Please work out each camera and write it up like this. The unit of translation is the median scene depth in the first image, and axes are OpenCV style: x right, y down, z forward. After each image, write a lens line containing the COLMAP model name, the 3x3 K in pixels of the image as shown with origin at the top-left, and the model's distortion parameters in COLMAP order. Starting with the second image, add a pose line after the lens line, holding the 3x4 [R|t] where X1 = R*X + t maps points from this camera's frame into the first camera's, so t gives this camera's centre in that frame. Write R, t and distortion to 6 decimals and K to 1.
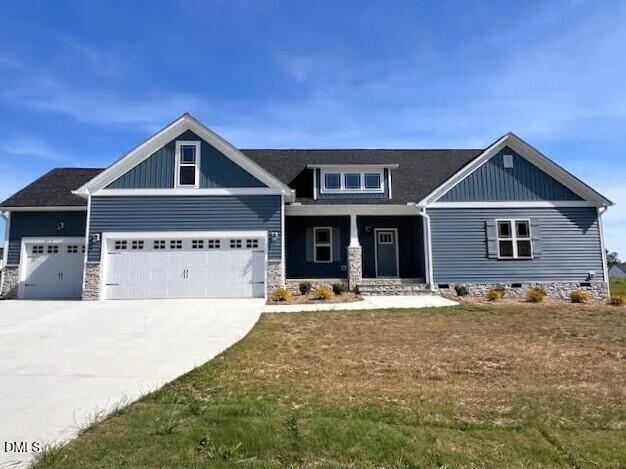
lens RADIAL K [[454.5, 0, 298.9], [0, 454.5, 234.5], [0, 0, 1]] dist [0.000587, 0.000993]
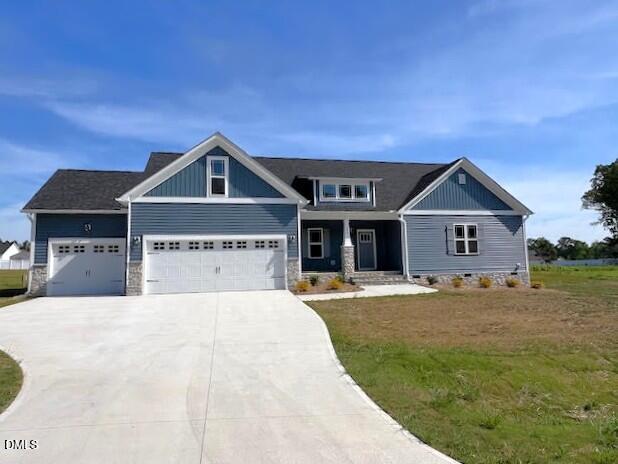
lens RADIAL K [[461.2, 0, 309.0], [0, 461.2, 232.0], [0, 0, 1]] dist [0.001406, -0.000163]
pose [[0.976504, 0.002698, 0.215484, -0.257101], [-0.006831, 0.999807, 0.018438, -0.033834], [-0.215393, -0.019477, 0.976333, -0.194249]]
